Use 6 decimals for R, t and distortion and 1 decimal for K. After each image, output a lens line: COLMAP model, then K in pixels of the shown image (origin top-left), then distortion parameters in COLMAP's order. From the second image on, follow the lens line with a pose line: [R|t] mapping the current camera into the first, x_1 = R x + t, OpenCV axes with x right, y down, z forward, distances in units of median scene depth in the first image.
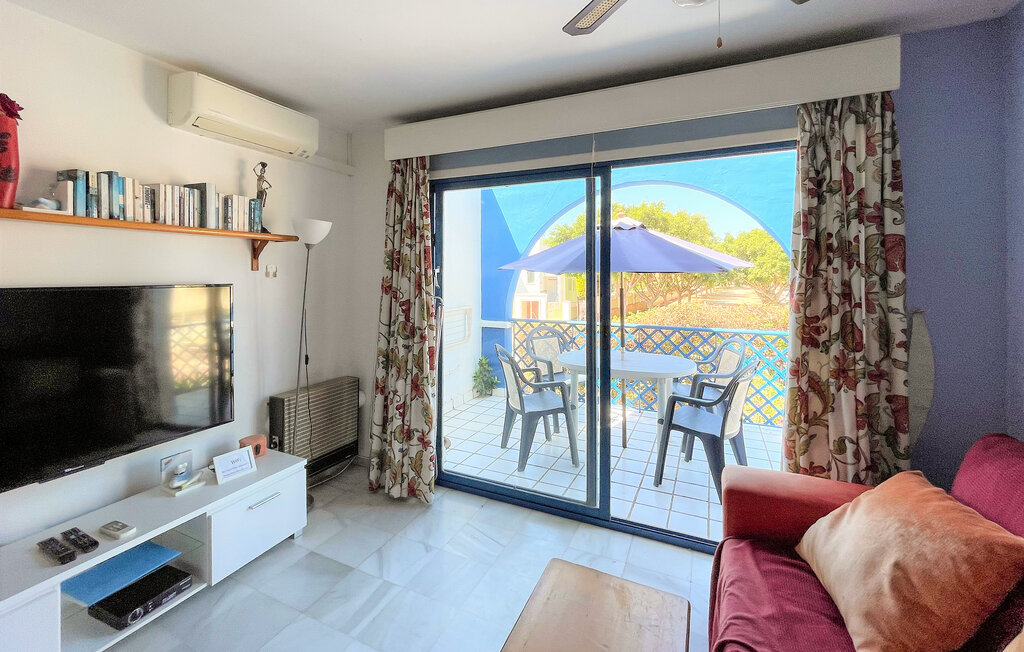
lens RADIAL K [[415.4, 0, 510.4], [0, 415.4, 271.8], [0, 0, 1]] dist [0.001164, 0.000061]
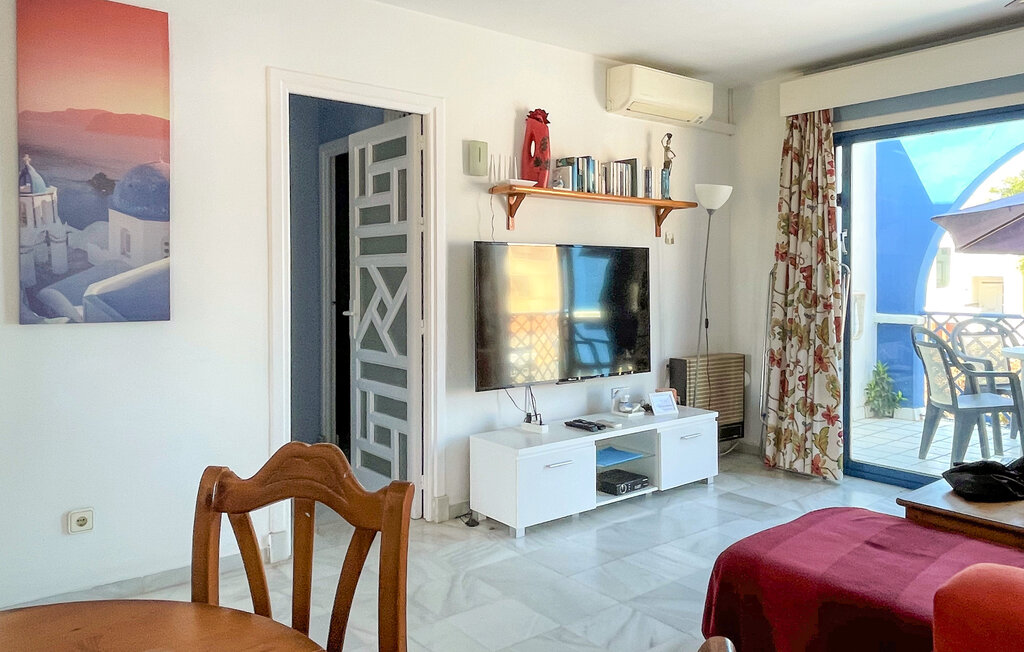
lens RADIAL K [[739.0, 0, 507.4], [0, 739.0, 284.8], [0, 0, 1]] dist [0.001173, -0.001188]
pose [[0.887445, 0.001688, -0.460910, -0.086399], [0.004223, 0.999922, 0.011794, 0.089274], [0.460894, -0.012413, 0.887368, -0.790784]]
